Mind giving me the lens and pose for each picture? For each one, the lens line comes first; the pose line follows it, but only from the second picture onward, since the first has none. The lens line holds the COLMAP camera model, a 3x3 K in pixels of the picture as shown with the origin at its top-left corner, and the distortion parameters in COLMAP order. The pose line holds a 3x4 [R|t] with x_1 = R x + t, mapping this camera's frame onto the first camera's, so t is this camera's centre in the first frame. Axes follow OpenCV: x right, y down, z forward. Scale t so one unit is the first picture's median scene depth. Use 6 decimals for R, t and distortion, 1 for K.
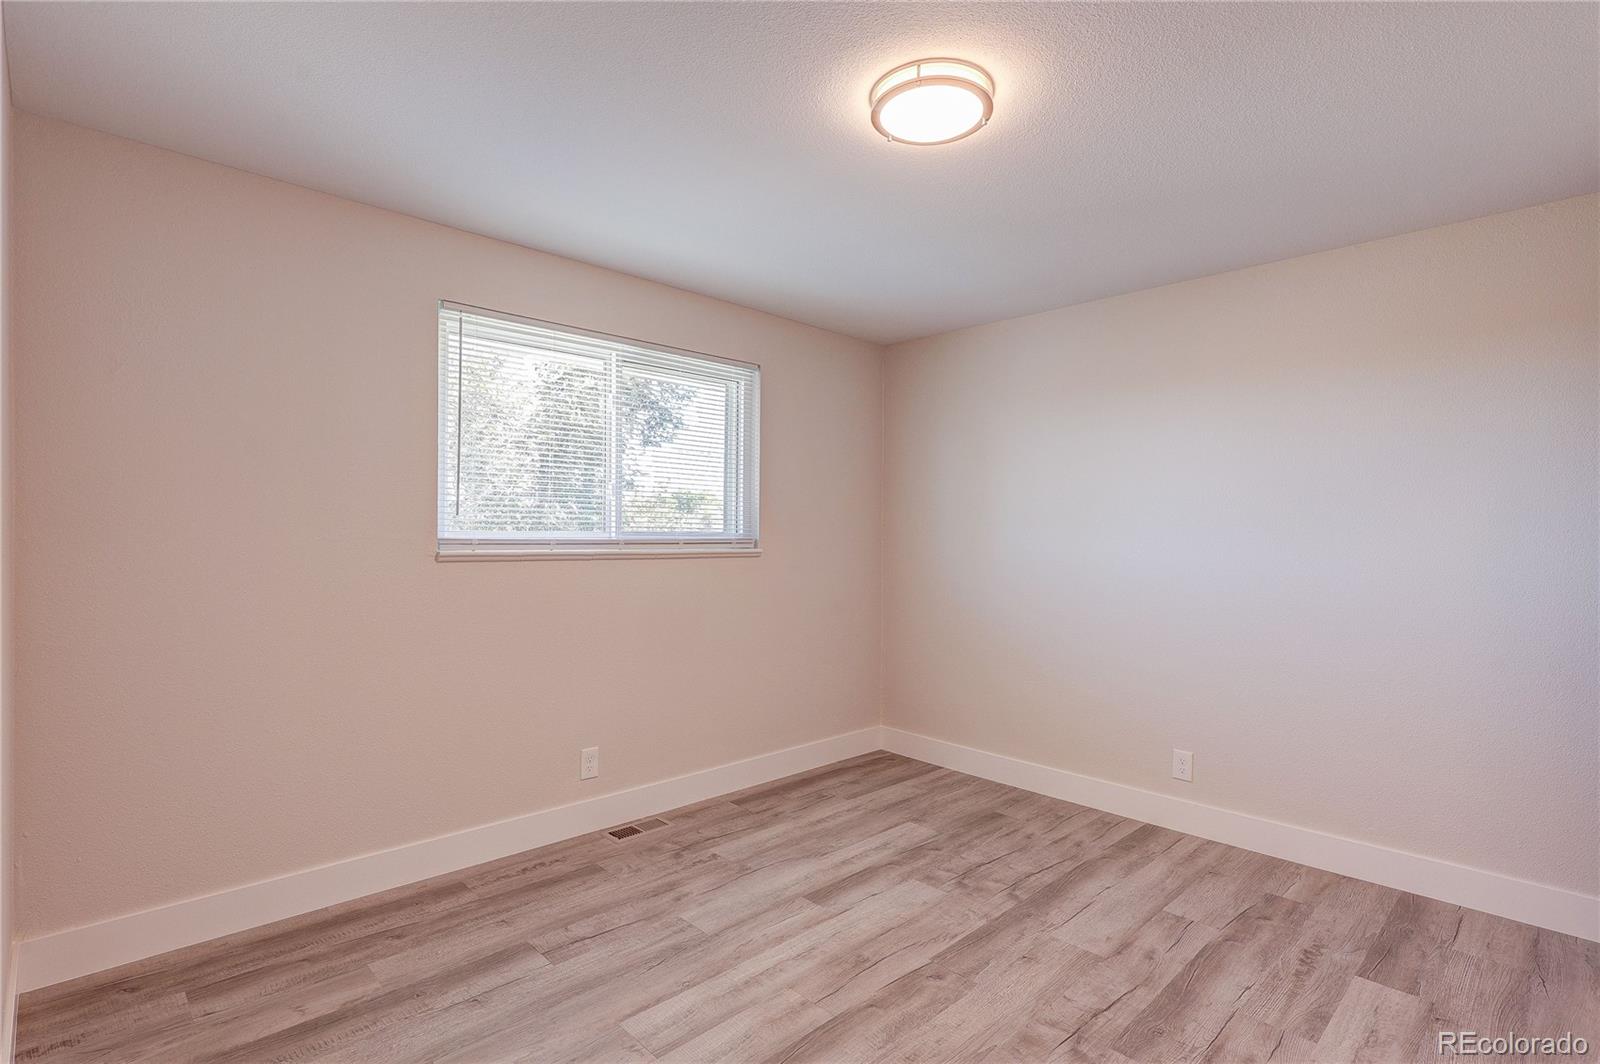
lens RADIAL K [[738.4, 0, 800.0], [0, 738.4, 532.0], [0, 0, 1]] dist [0.000049, 0.000089]
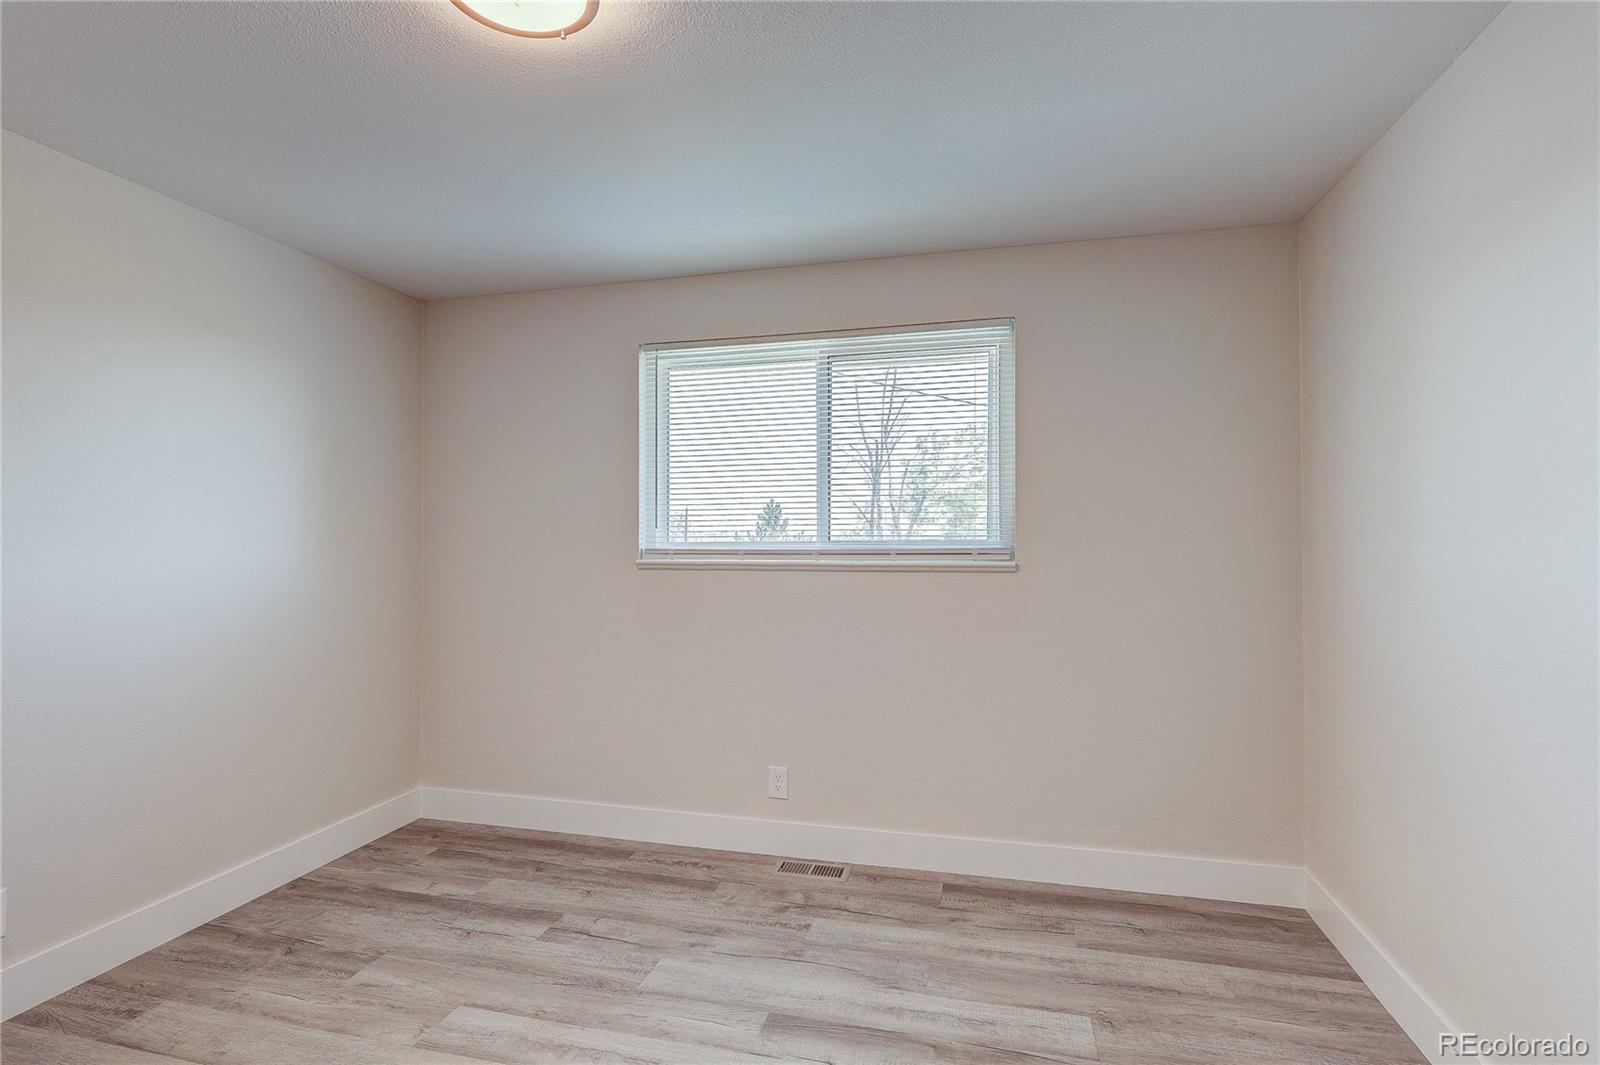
lens RADIAL K [[757.2, 0, 798.7], [0, 757.2, 534.1], [0, 0, 1]] dist [-0.001990, -0.000231]
pose [[0.549961, -0.022769, -0.834880, 0.569111], [0.010666, 0.999738, -0.020239, 0.010018], [0.835122, 0.002226, 0.550060, 0.487861]]
